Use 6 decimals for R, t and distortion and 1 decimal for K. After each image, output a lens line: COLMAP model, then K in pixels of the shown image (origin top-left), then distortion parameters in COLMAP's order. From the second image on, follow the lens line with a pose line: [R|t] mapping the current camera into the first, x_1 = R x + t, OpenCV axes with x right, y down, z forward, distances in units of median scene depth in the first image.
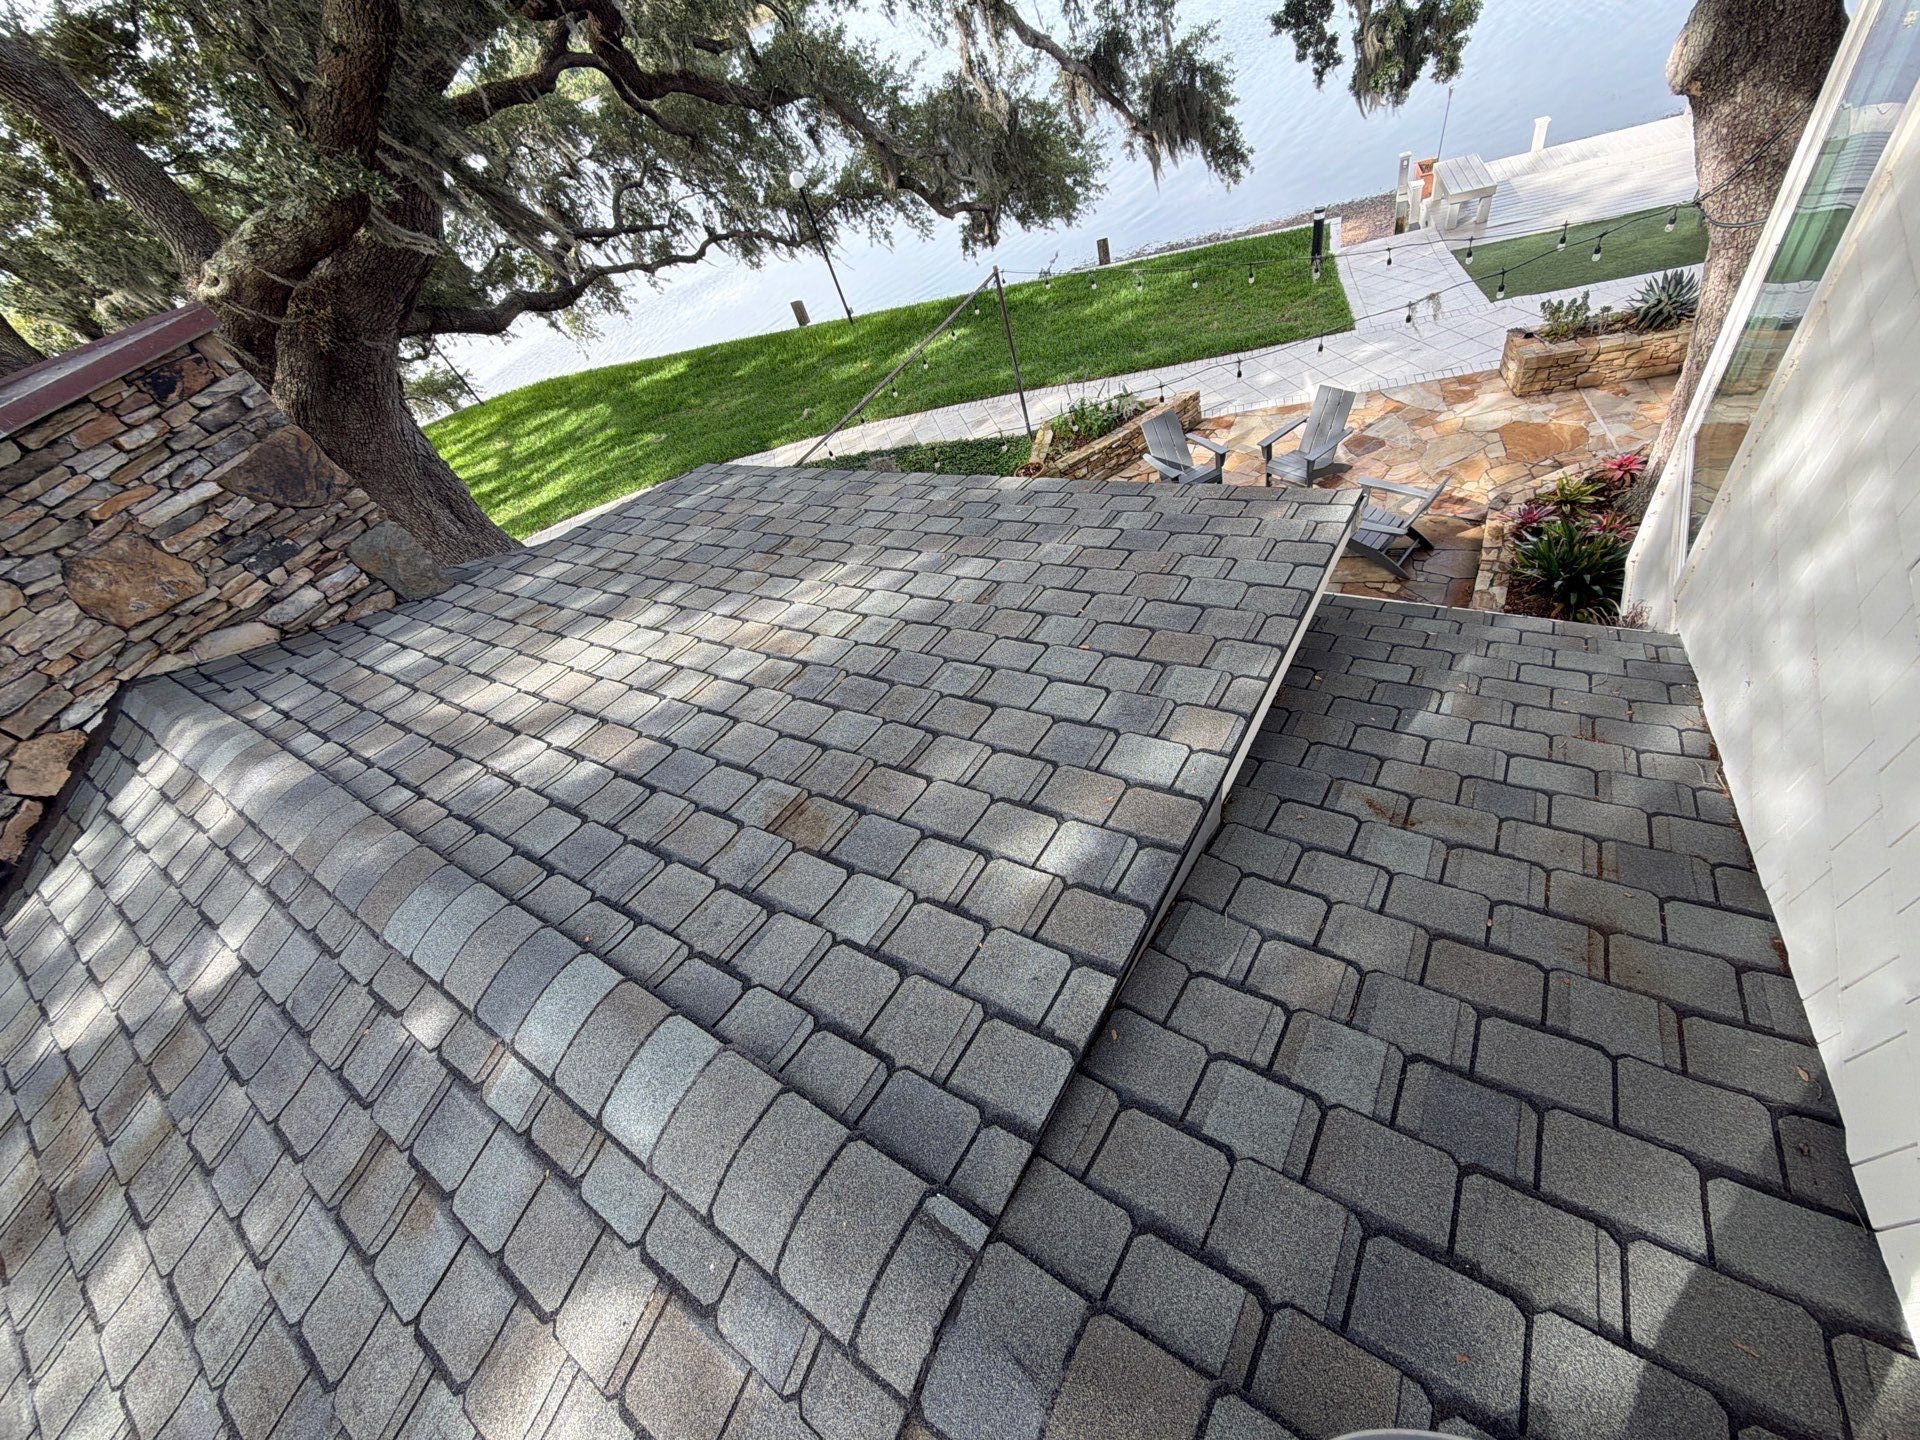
lens RADIAL K [[763.2, 0, 956.5], [0, 763.2, 720.6], [0, 0, 1]] dist [0.002351, -0.000602]
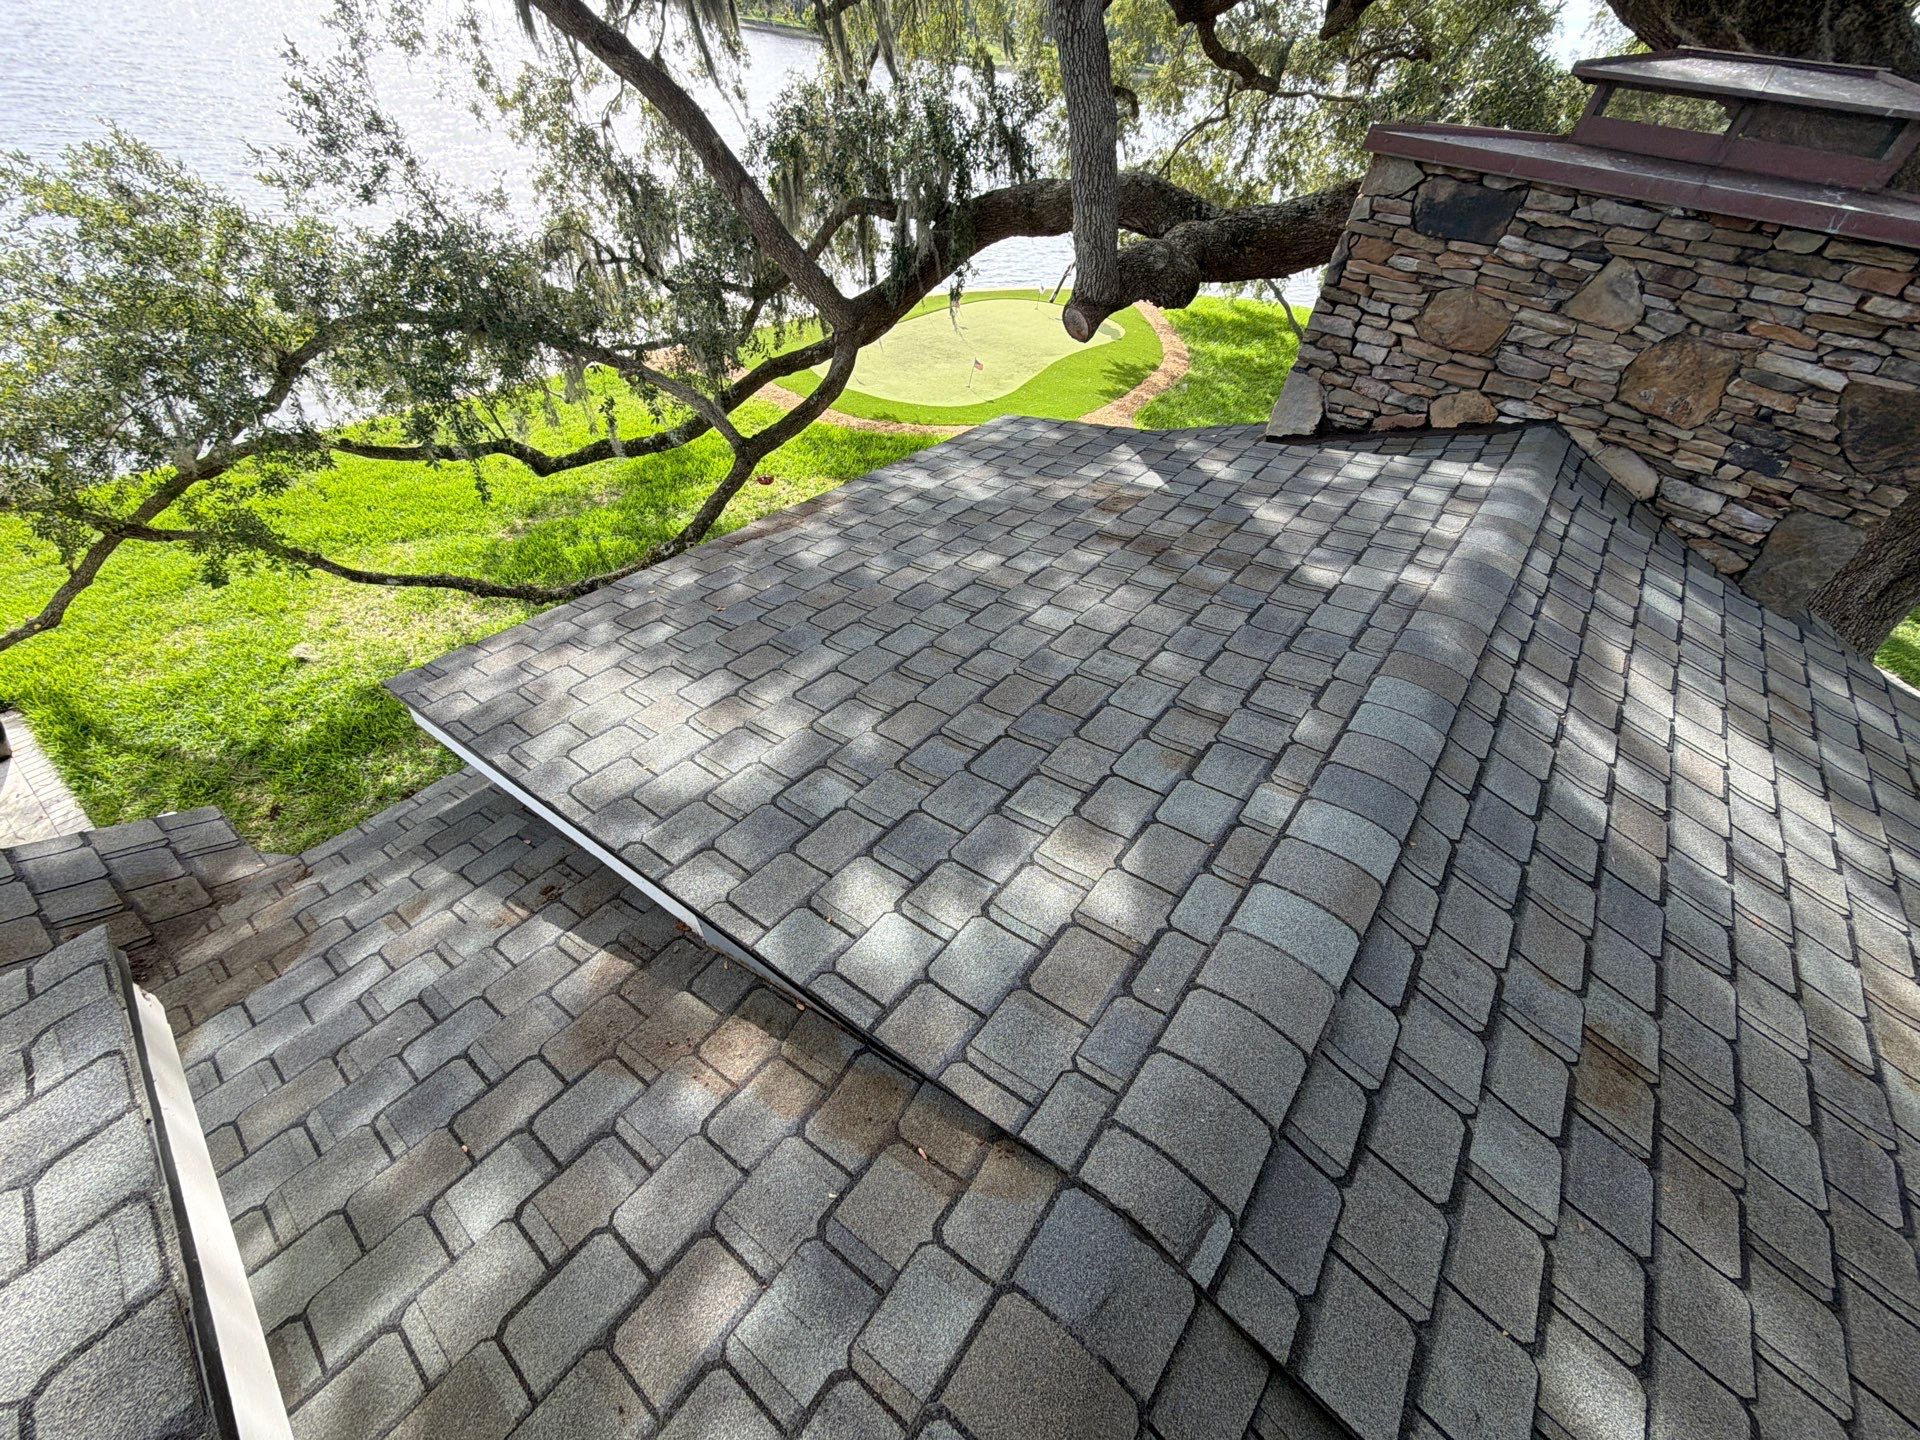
lens RADIAL K [[763.2, 0, 960.3], [0, 763.2, 720.8], [0, 0, 1]] dist [0.002351, -0.000602]
pose [[-0.139914, 0.850109, -0.507680, -0.019151], [-0.766649, 0.231475, 0.598889, 0.089237], [0.626636, 0.473005, 0.619349, -0.077860]]
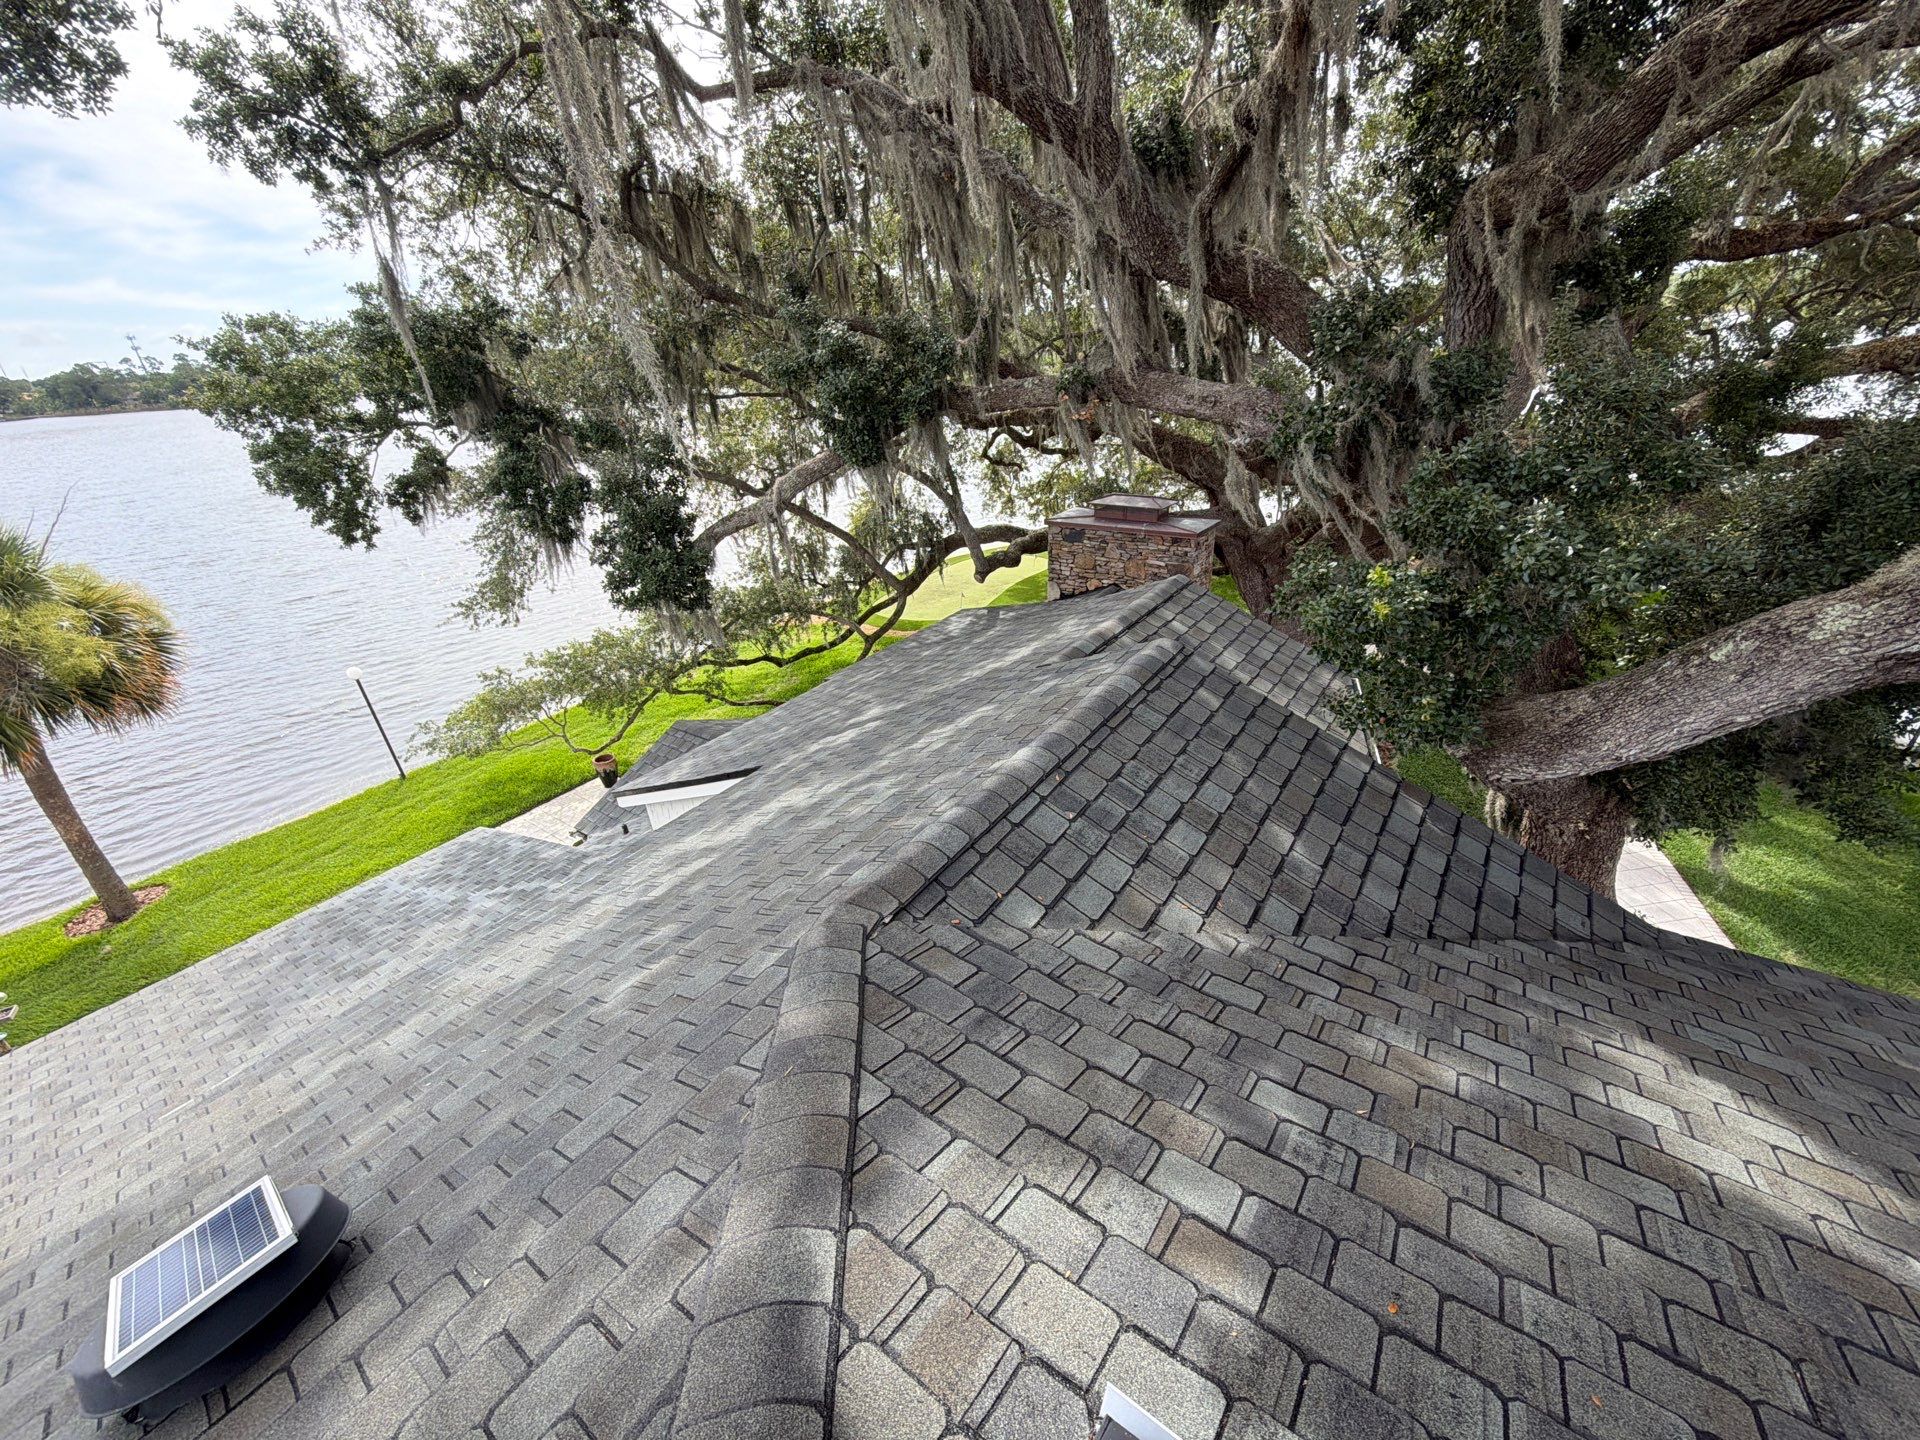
lens RADIAL K [[763.2, 0, 964.2], [0, 763.2, 738.7], [0, 0, 1]] dist [0.002351, -0.000602]
pose [[-0.060409, 0.710138, -0.701466, 3.854767], [-0.679520, 0.485509, 0.550030, -2.207675], [0.731166, 0.509887, 0.453224, -1.582554]]
